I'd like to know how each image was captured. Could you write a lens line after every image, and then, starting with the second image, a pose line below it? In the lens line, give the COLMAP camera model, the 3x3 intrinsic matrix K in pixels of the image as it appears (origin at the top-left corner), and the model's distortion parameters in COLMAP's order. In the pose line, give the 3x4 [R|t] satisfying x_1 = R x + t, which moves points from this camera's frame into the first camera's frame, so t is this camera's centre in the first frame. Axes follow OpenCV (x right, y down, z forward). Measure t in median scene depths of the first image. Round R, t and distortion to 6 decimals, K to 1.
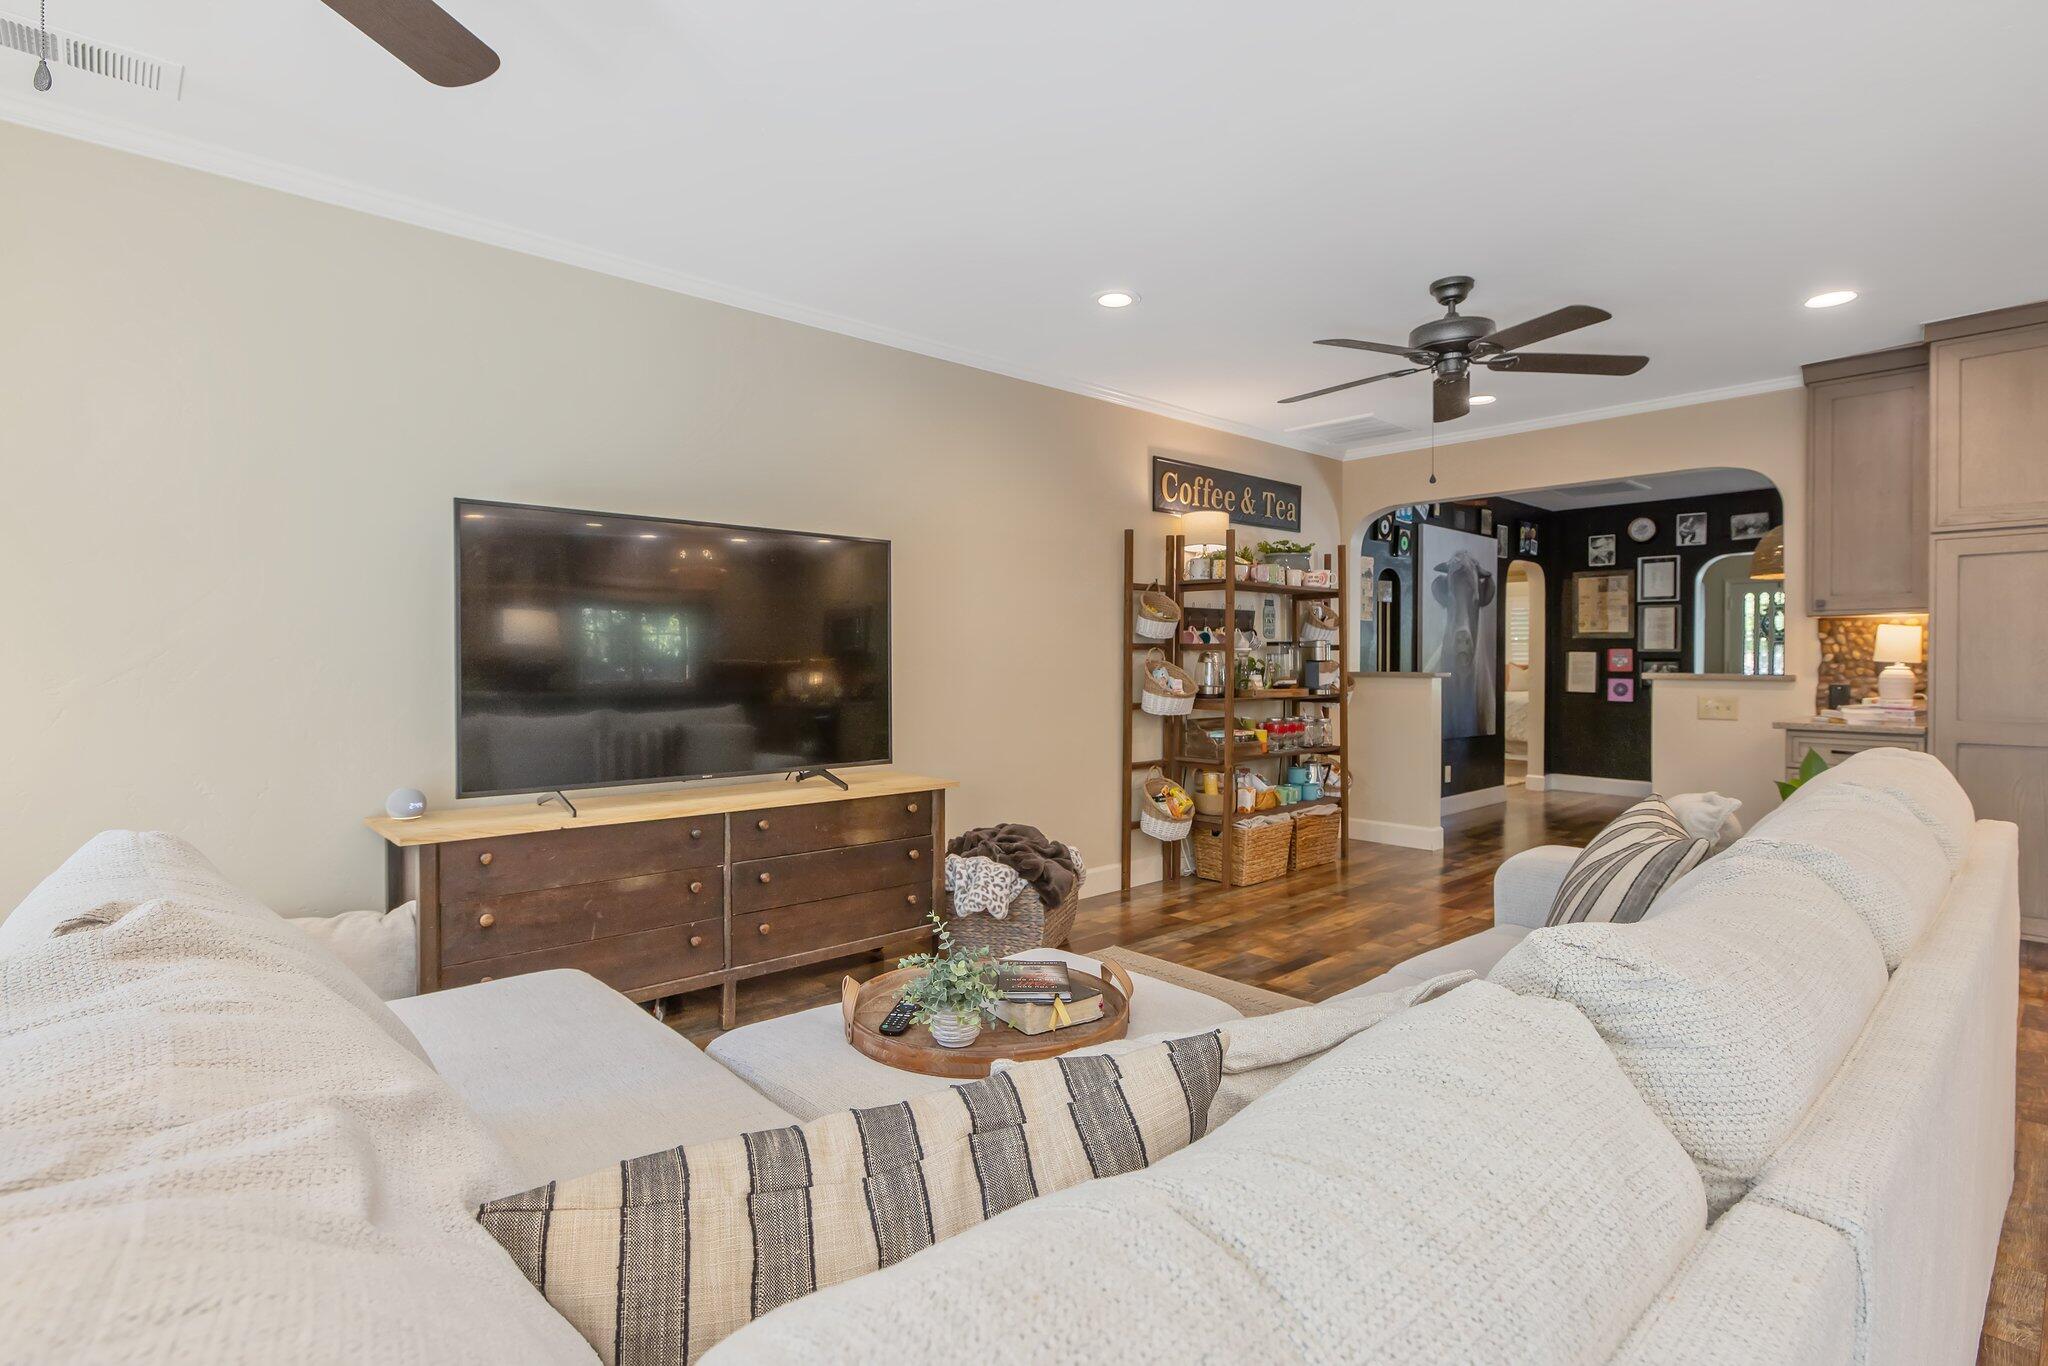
lens RADIAL K [[1006.0, 0, 1024.8], [0, 1006.0, 671.0], [0, 0, 1]] dist [-0.002755, 0.000248]
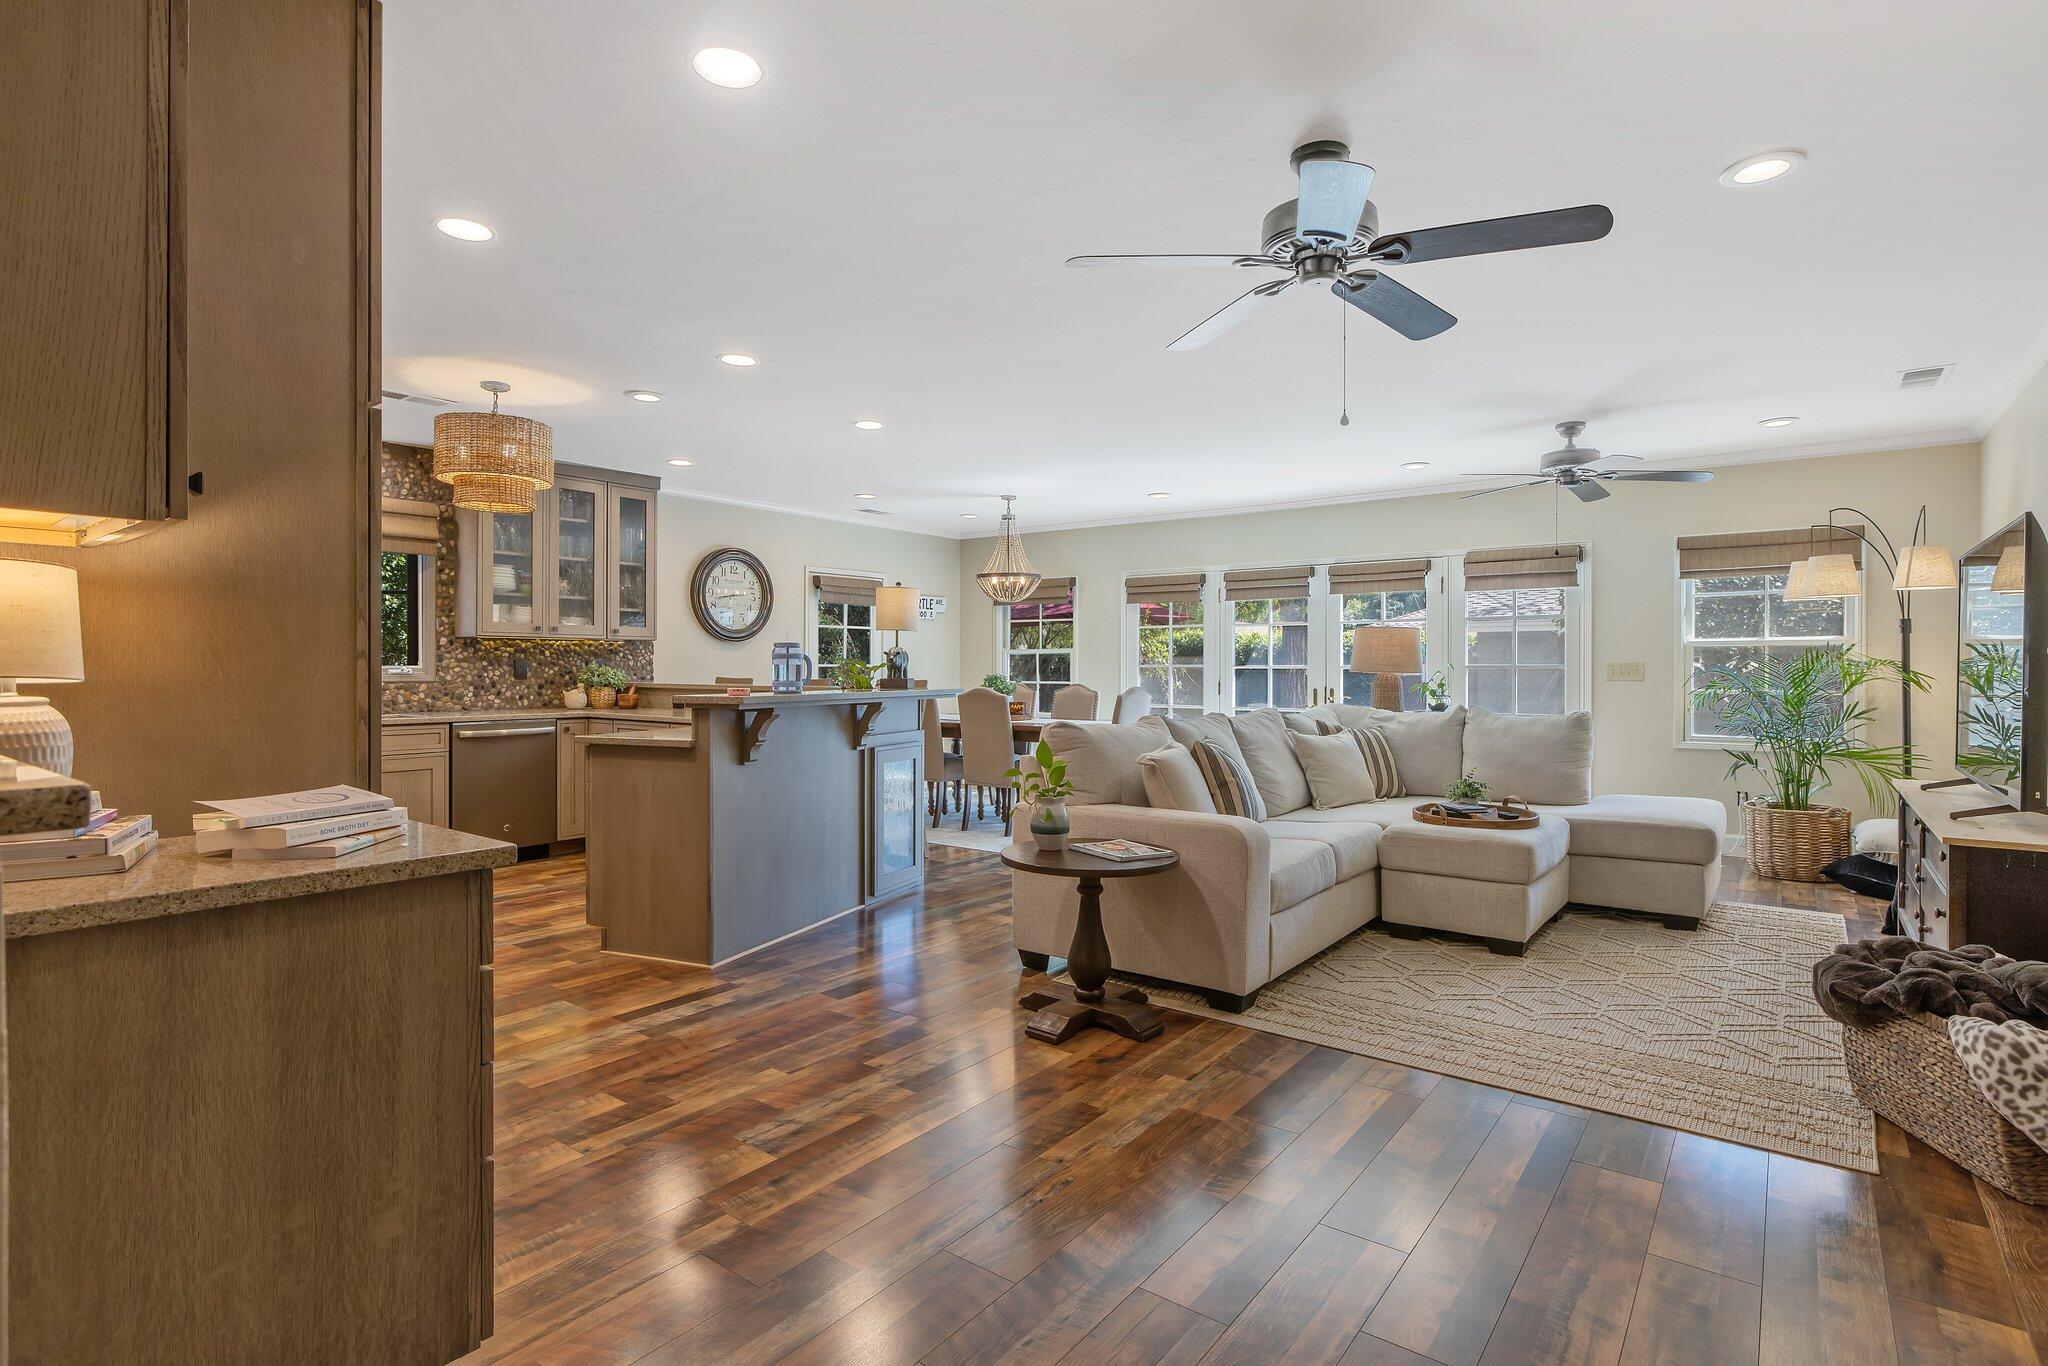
lens RADIAL K [[1006.0, 0, 1024.8], [0, 1006.0, 671.0], [0, 0, 1]] dist [-0.002755, 0.000248]
pose [[-0.984602, 0.000791, -0.174811, 0.512485], [-0.001306, 0.999929, 0.011877, -0.014174], [0.174808, 0.011922, -0.984530, 1.131779]]
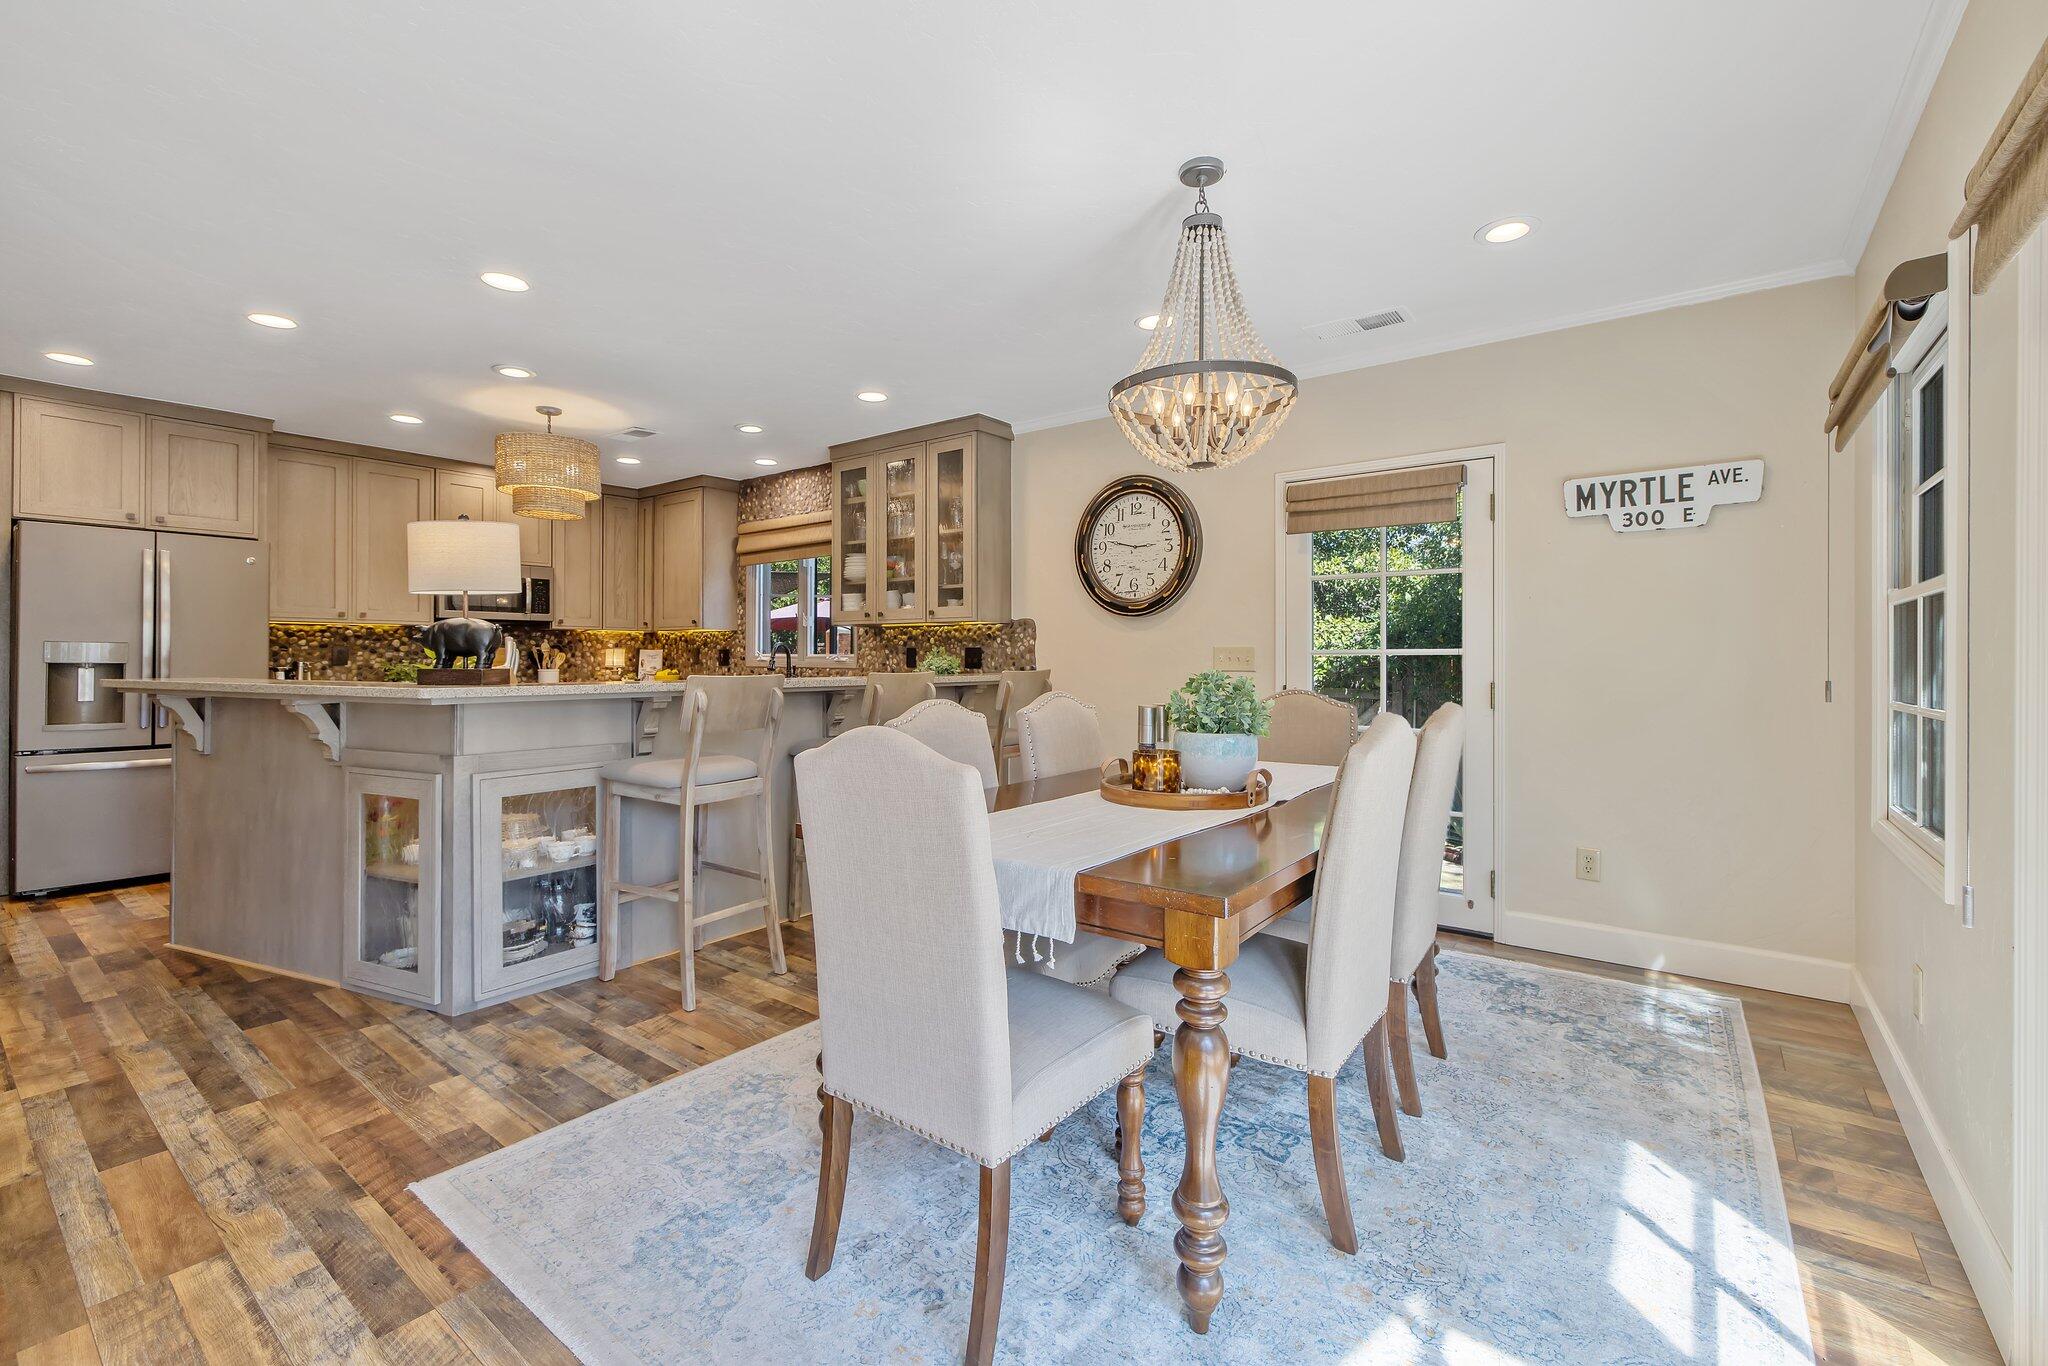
lens RADIAL K [[872.8, 0, 1029.3], [0, 872.8, 659.2], [0, 0, 1]] dist [0.001089, 0.000091]
pose [[-0.176461, -0.000374, 0.984308, -0.146357], [0.003792, 0.999992, 0.001060, 0.000700], [-0.984300, 0.003919, -0.176458, -0.151660]]
